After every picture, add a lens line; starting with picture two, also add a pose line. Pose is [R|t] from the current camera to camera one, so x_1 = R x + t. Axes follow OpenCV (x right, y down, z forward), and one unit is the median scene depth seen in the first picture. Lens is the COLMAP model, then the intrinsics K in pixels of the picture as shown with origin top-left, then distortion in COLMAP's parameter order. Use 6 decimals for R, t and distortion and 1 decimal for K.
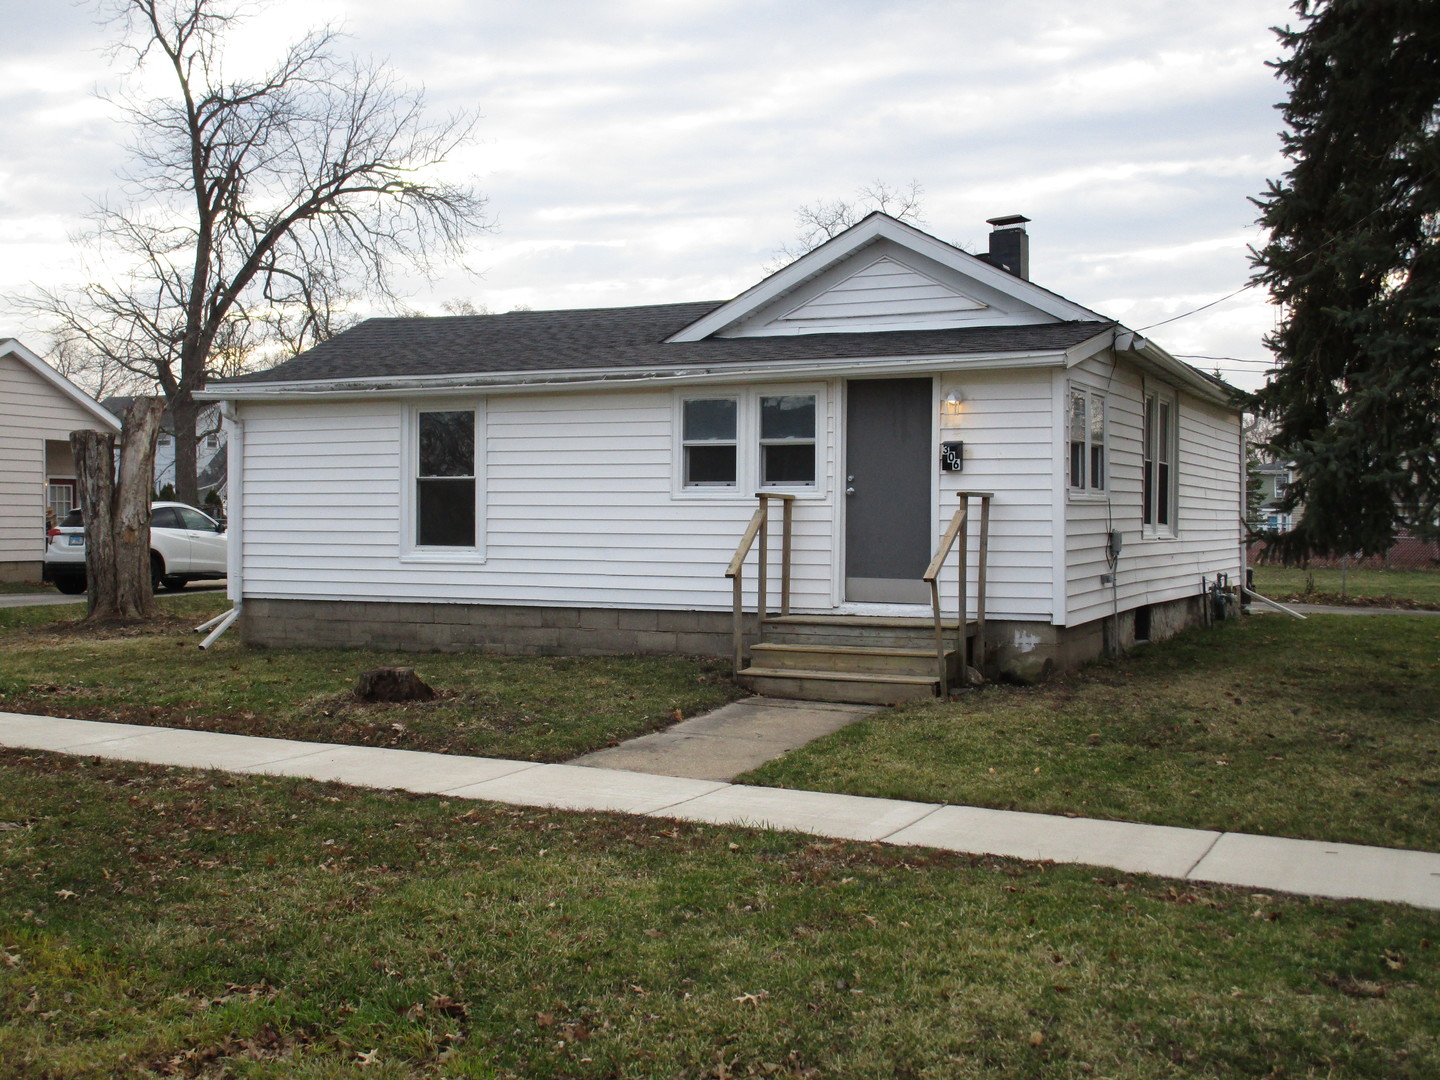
lens RADIAL K [[1624.2, 0, 720.8], [0, 1624.2, 537.0], [0, 0, 1]] dist [-0.007188, 0.000000]
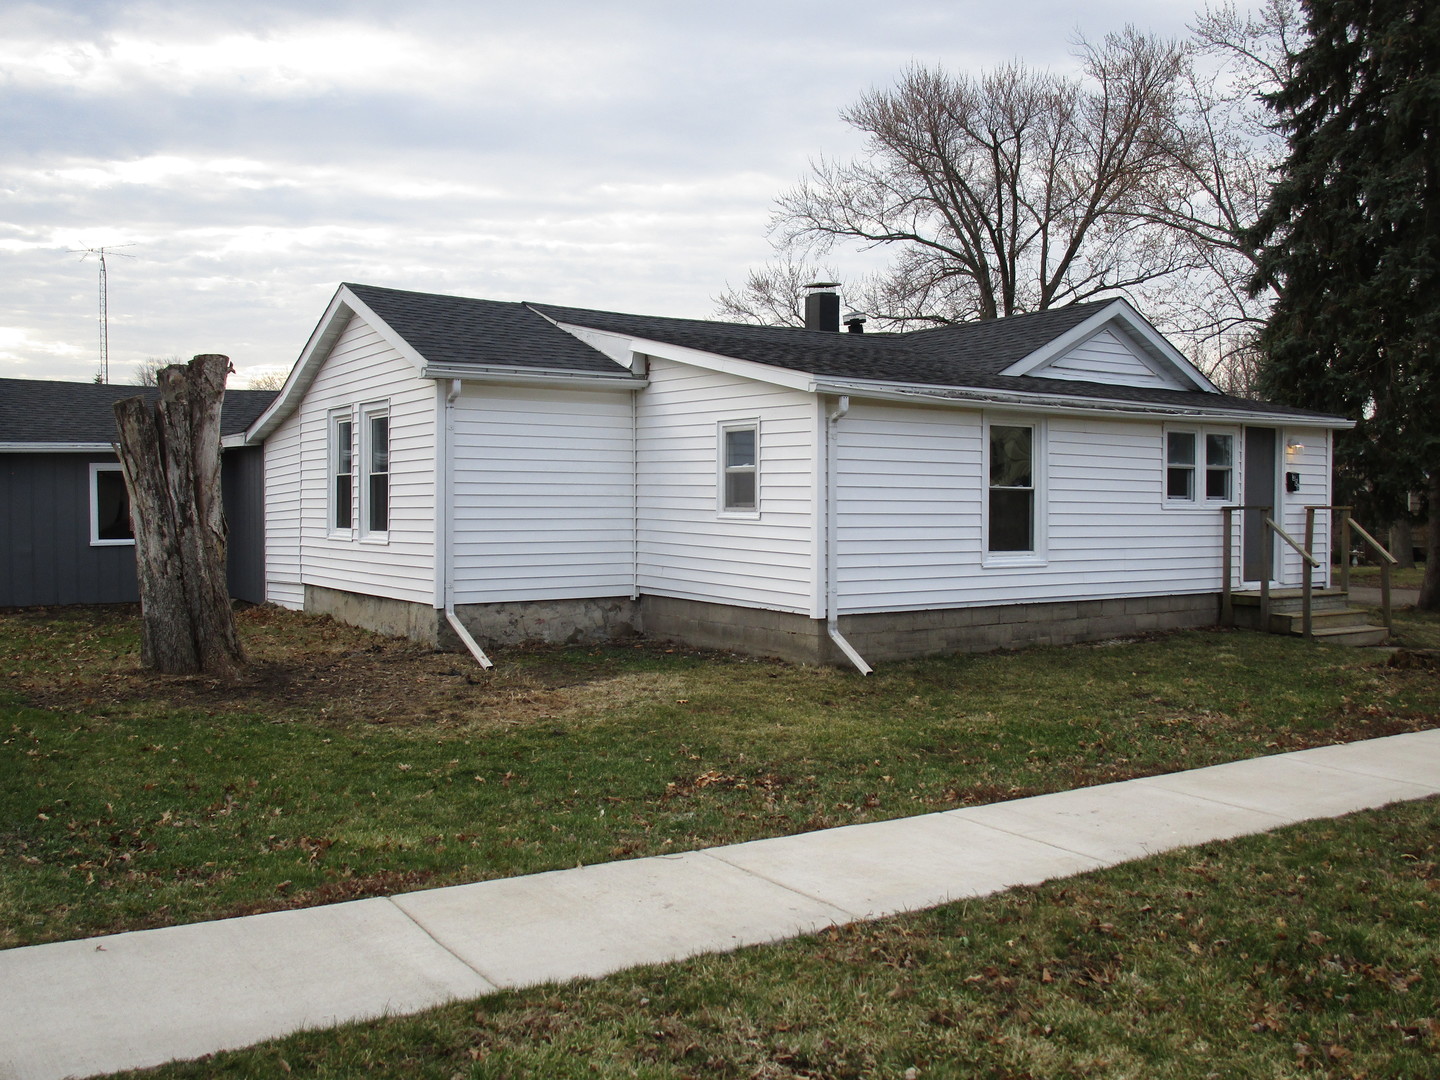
lens RADIAL K [[1286.1, 0, 719.6], [0, 1286.1, 542.7], [0, 0, 1]] dist [-0.079112, 0.027547]
pose [[0.523544, -0.025451, 0.851619, -1.007551], [0.007134, 0.999650, 0.025490, -0.023426], [-0.851969, -0.007269, 0.523542, 0.731118]]
